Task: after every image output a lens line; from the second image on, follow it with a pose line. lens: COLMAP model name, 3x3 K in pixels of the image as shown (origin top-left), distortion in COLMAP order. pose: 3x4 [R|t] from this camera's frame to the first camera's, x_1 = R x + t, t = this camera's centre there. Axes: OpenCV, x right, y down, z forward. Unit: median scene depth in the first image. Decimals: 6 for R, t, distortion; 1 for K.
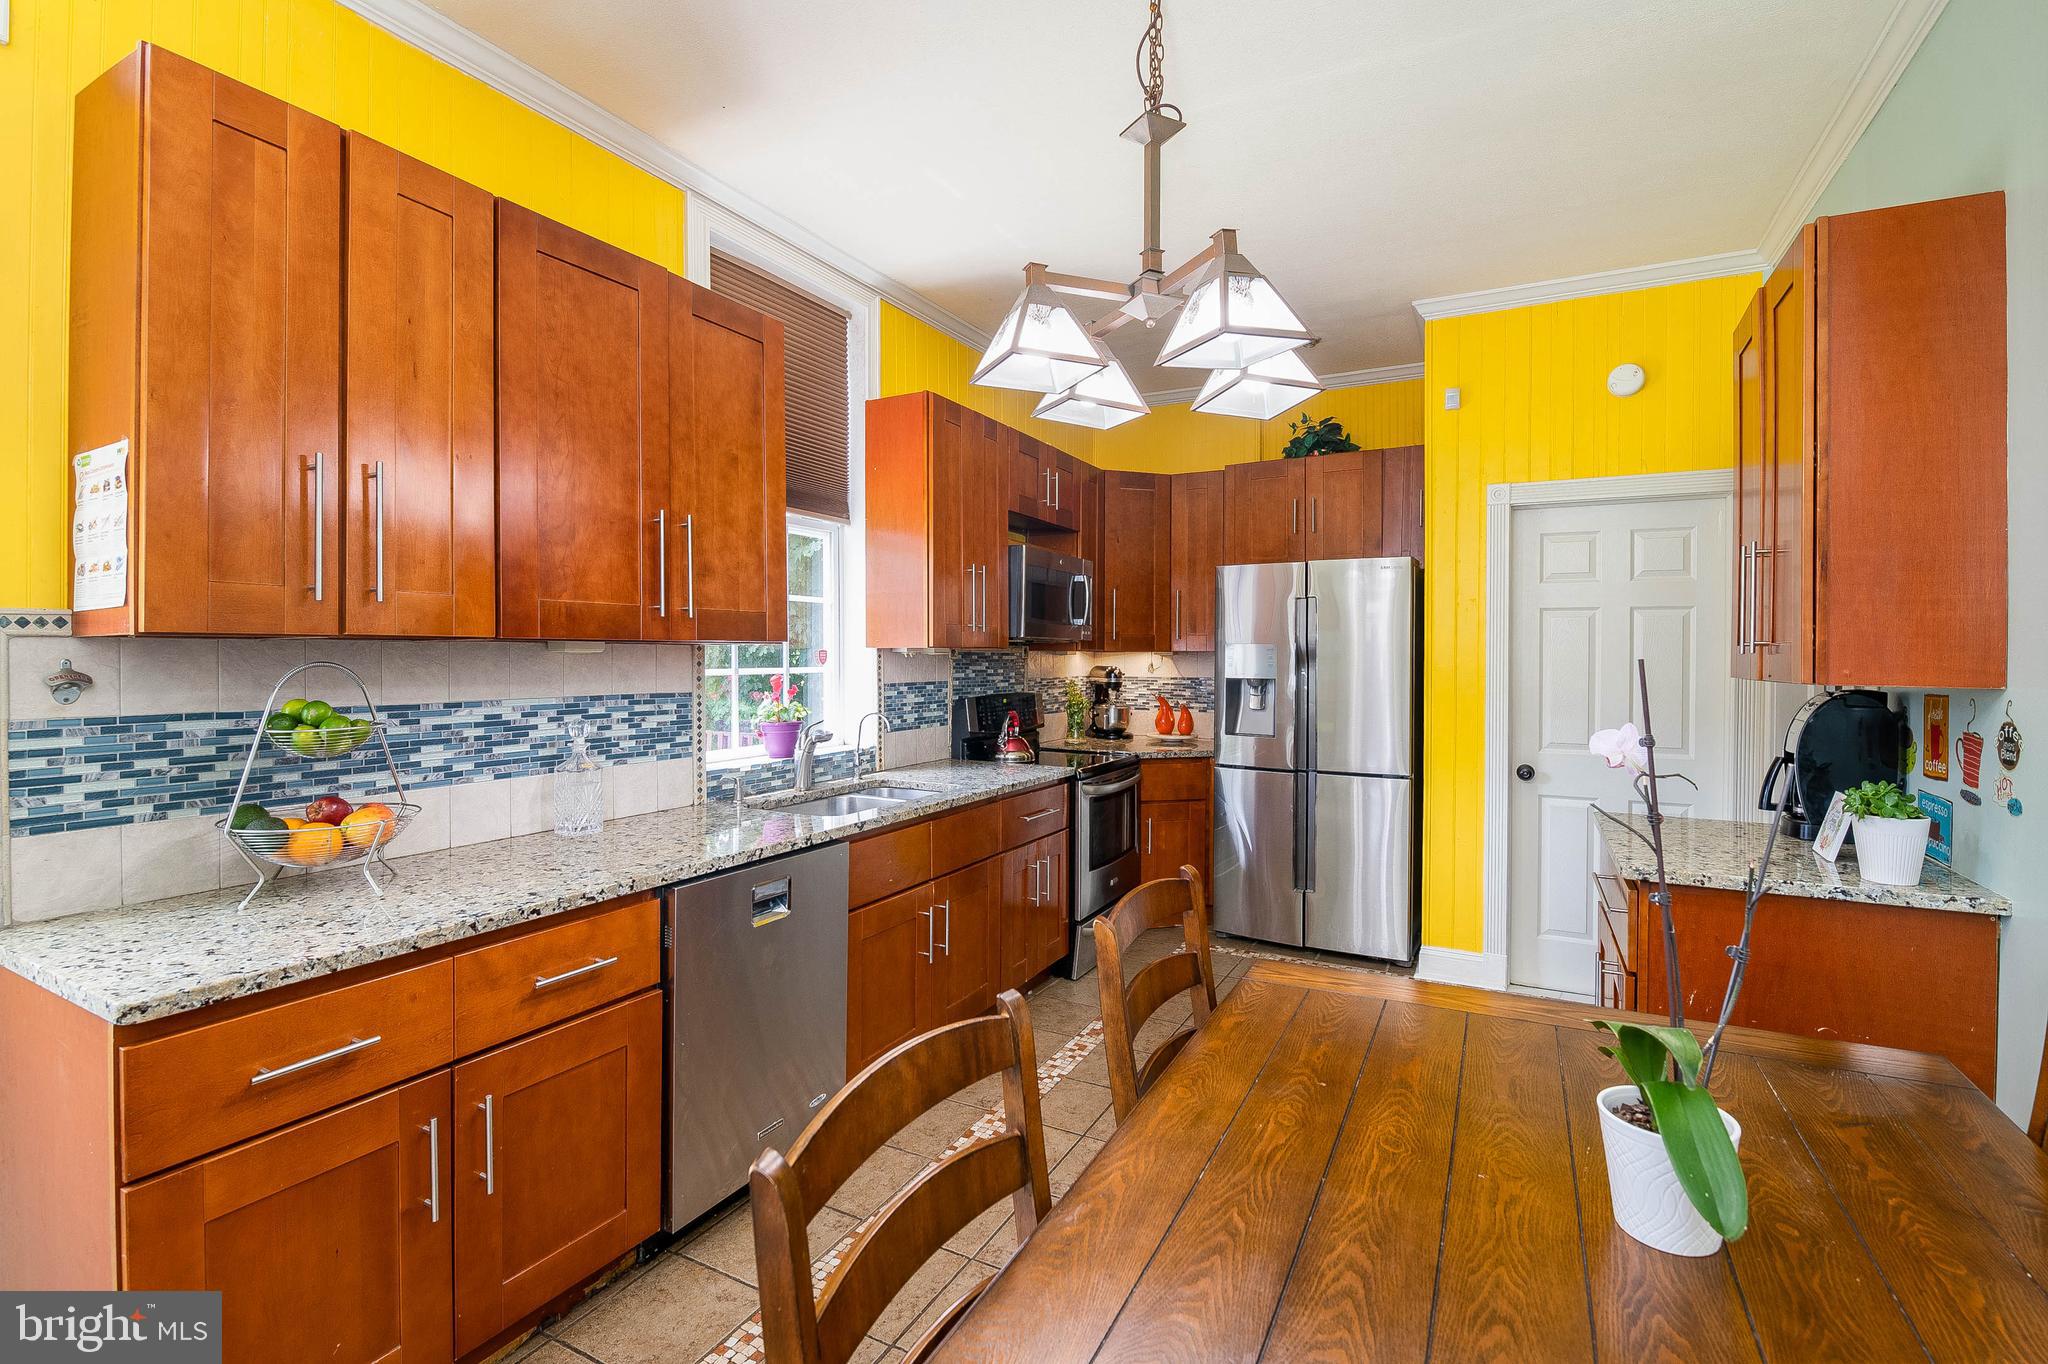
lens RADIAL K [[919.0, 0, 1074.6], [0, 919.0, 661.3], [0, 0, 1]] dist [0.015930, -0.012618]
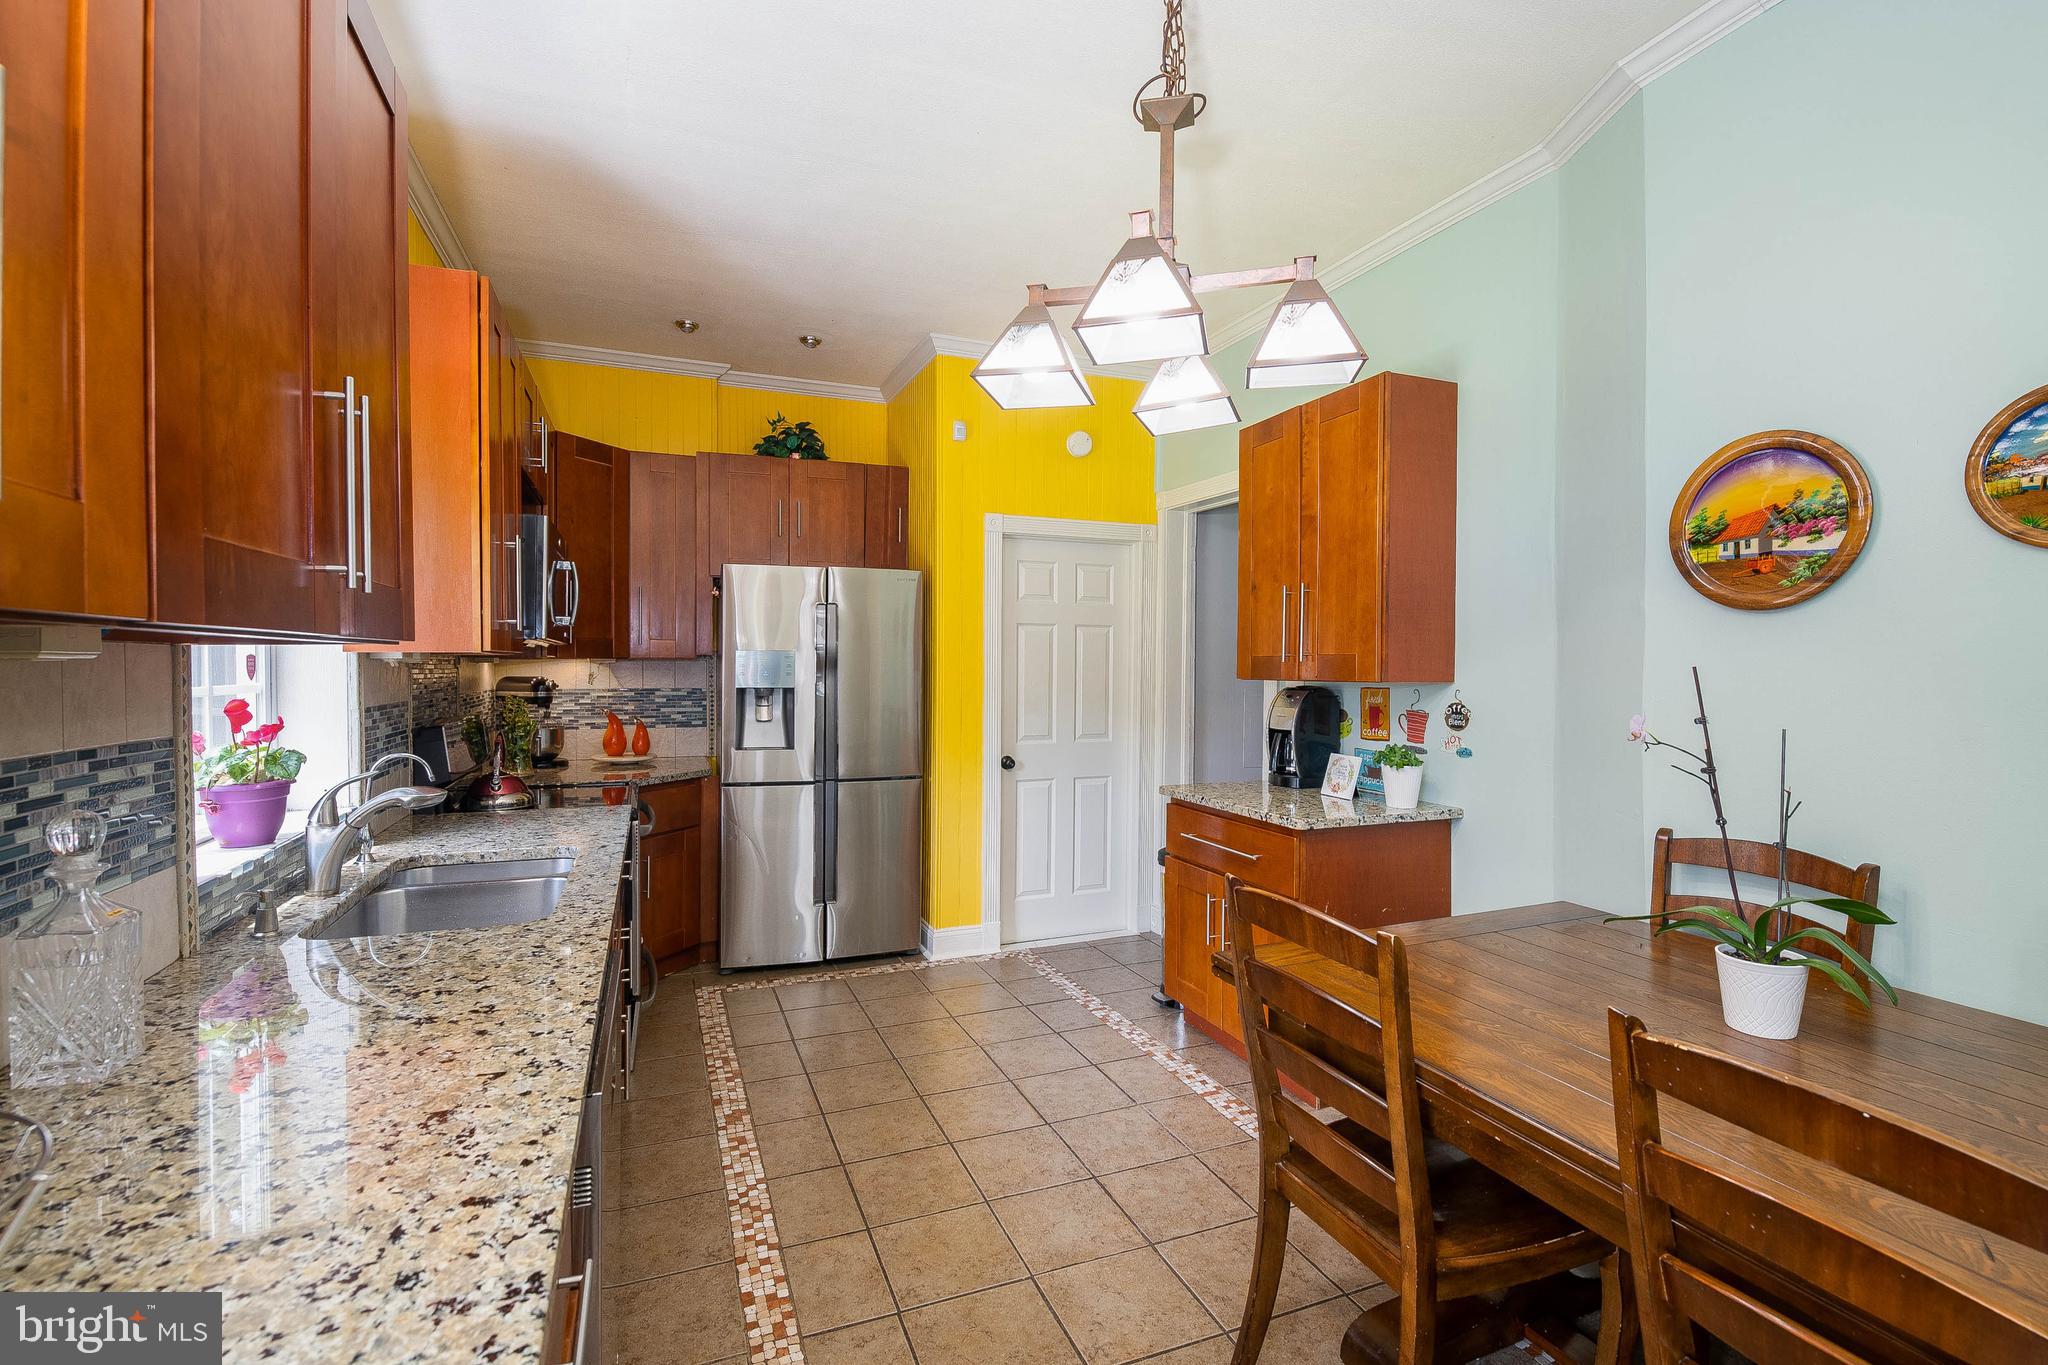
lens RADIAL K [[881.6, 0, 1023.4], [0, 881.6, 672.8], [0, 0, 1]] dist [0.011975, -0.000063]
pose [[0.679725, -0.009785, 0.733402, -0.321254], [0.006034, 0.999952, 0.007749, -0.002243], [-0.733442, -0.000842, 0.679751, 0.225316]]
